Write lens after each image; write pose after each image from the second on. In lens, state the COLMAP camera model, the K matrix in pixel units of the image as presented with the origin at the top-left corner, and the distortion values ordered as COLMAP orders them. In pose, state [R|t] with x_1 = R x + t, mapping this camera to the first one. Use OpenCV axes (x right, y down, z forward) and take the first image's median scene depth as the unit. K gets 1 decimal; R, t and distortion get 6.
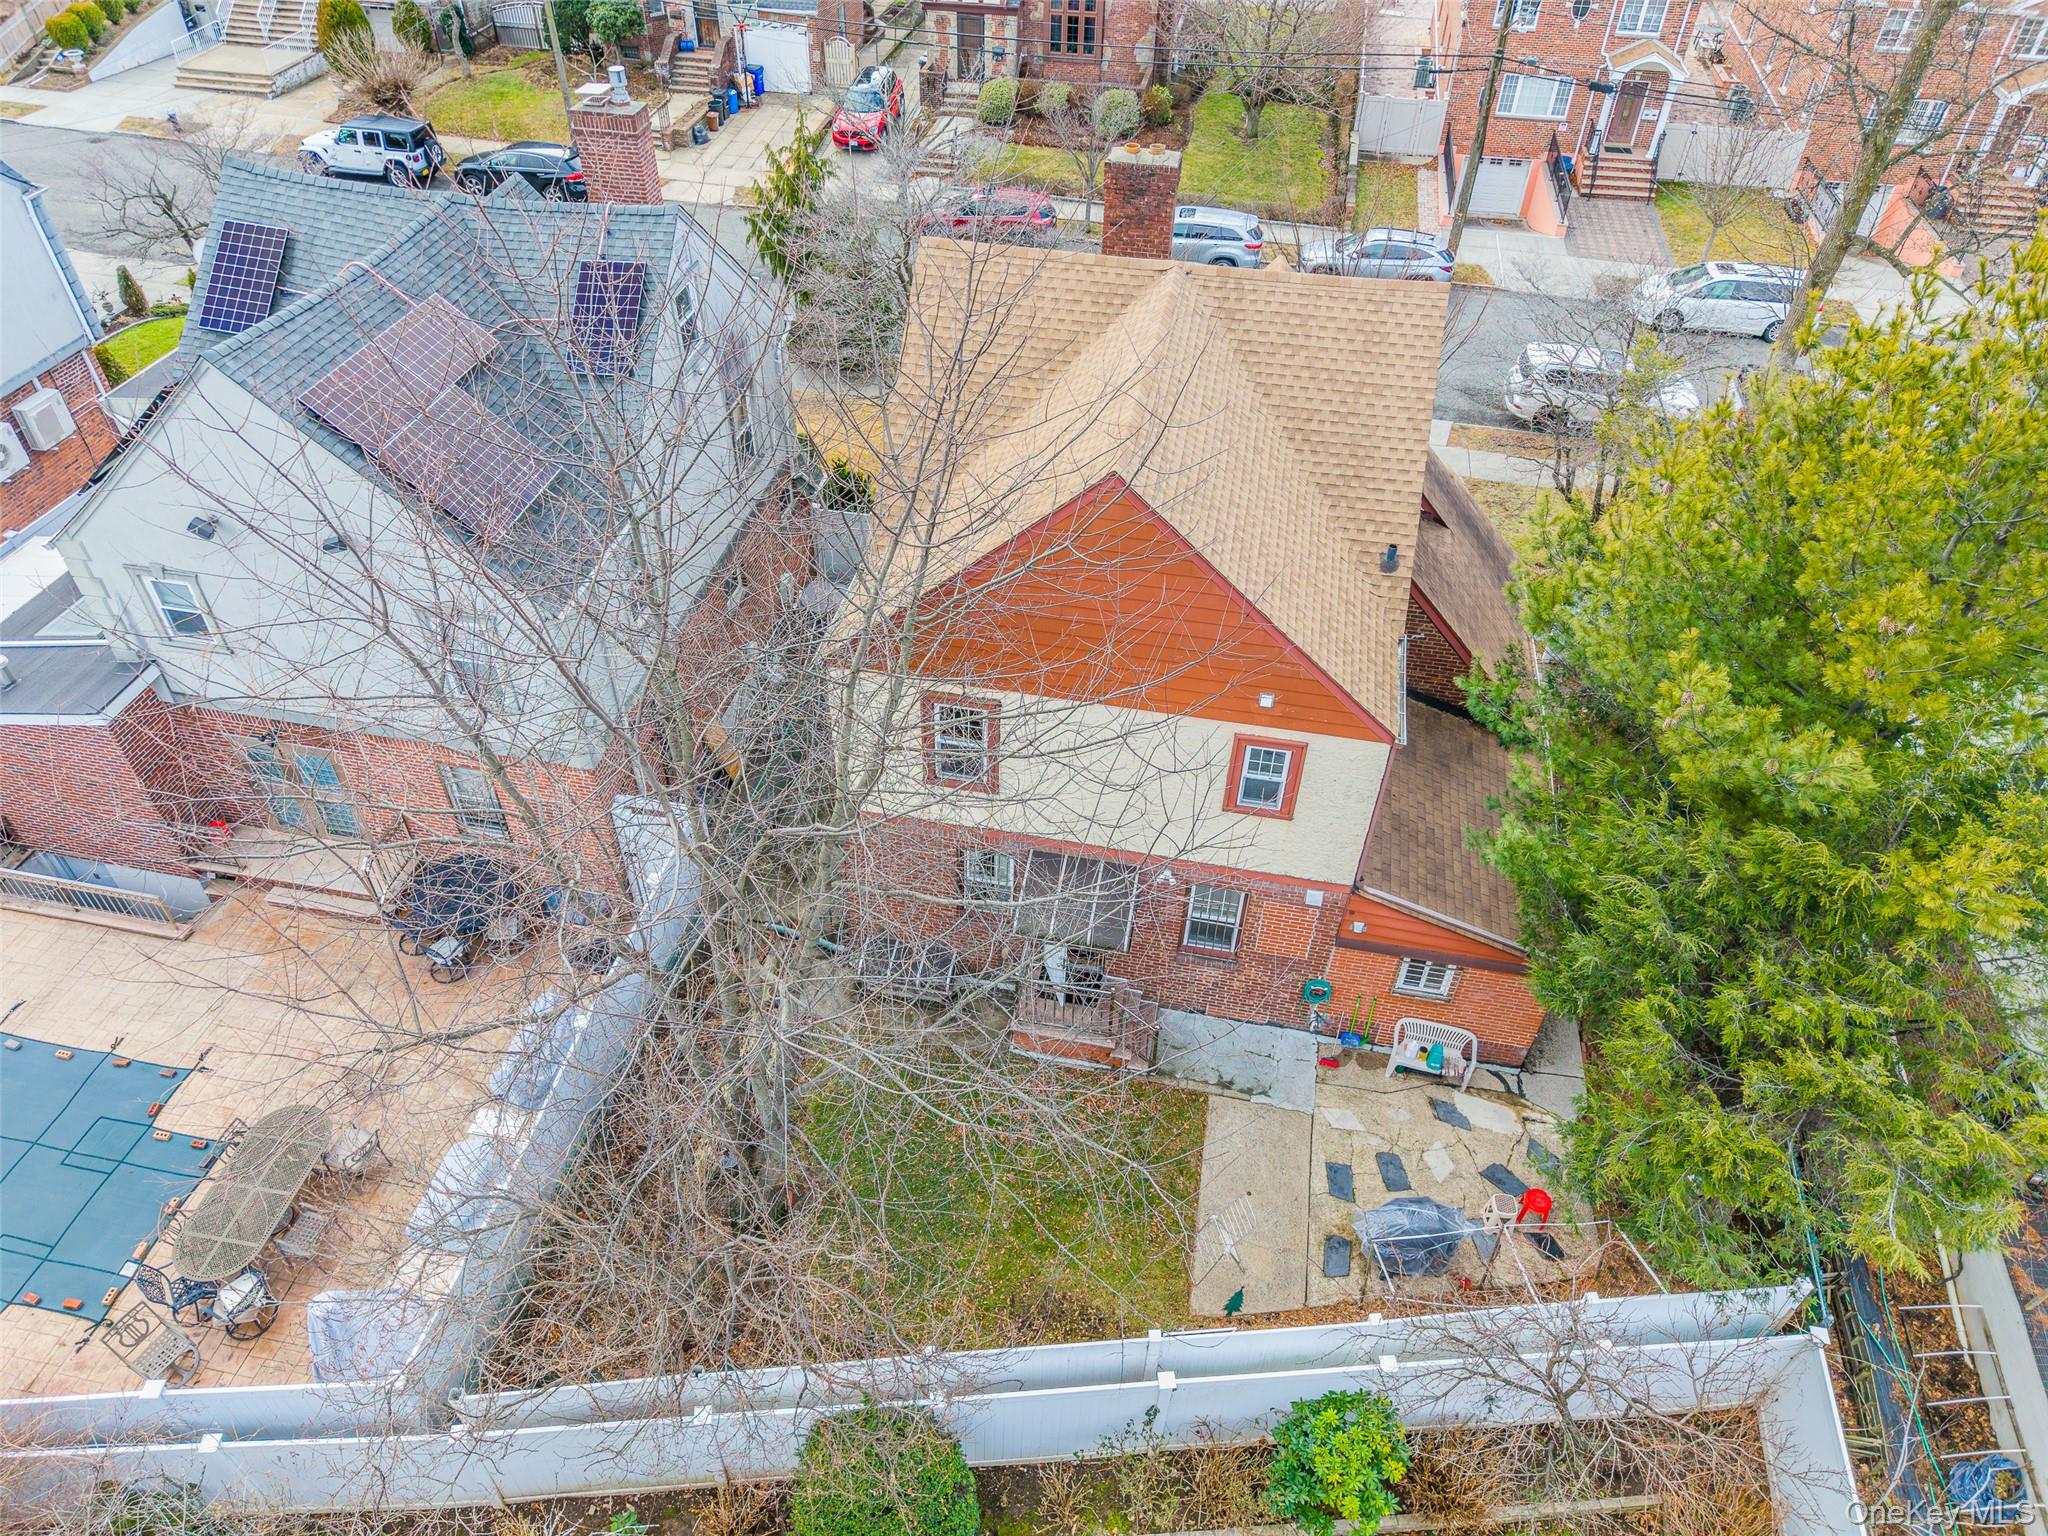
lens RADIAL K [[1394.9, 0, 1020.0], [0, 1394.9, 780.9], [0, 0, 1]] dist [0.024570, -0.017574]
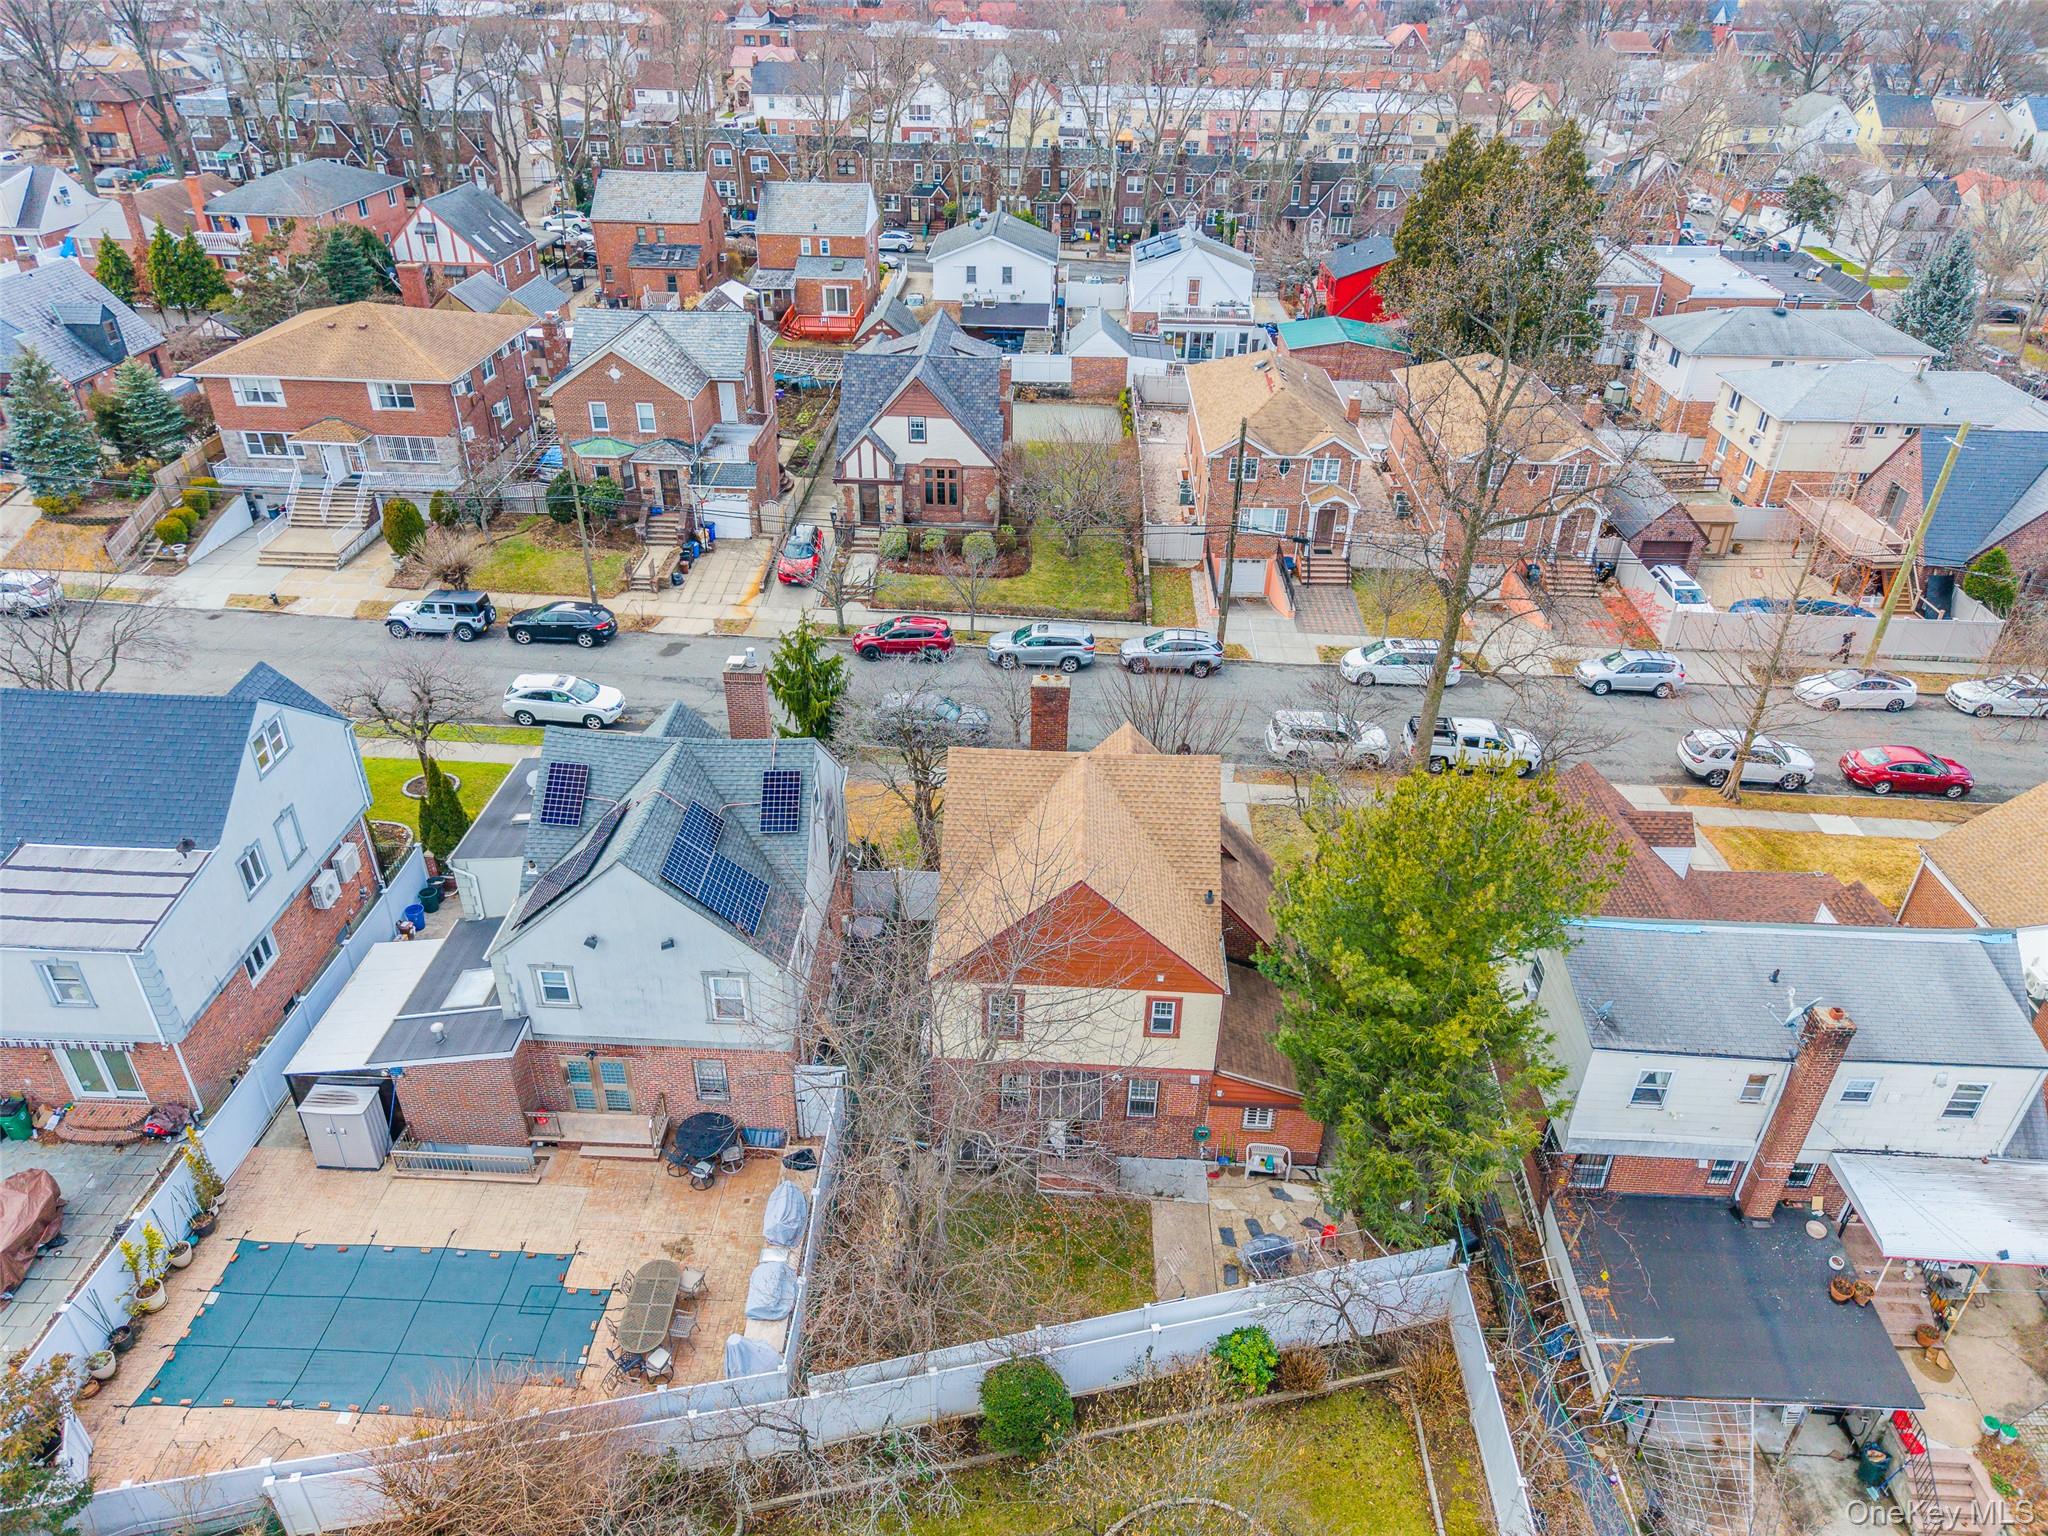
lens RADIAL K [[1356.3, 0, 1024.0], [0, 1356.3, 768.0], [0, 0, 1]] dist [0.074465, -0.081169]
pose [[0.988816, -0.080968, 0.125248, -0.192619], [0.102700, 0.978627, -0.178161, -0.021041], [-0.108146, 0.189031, 0.975998, -0.768495]]
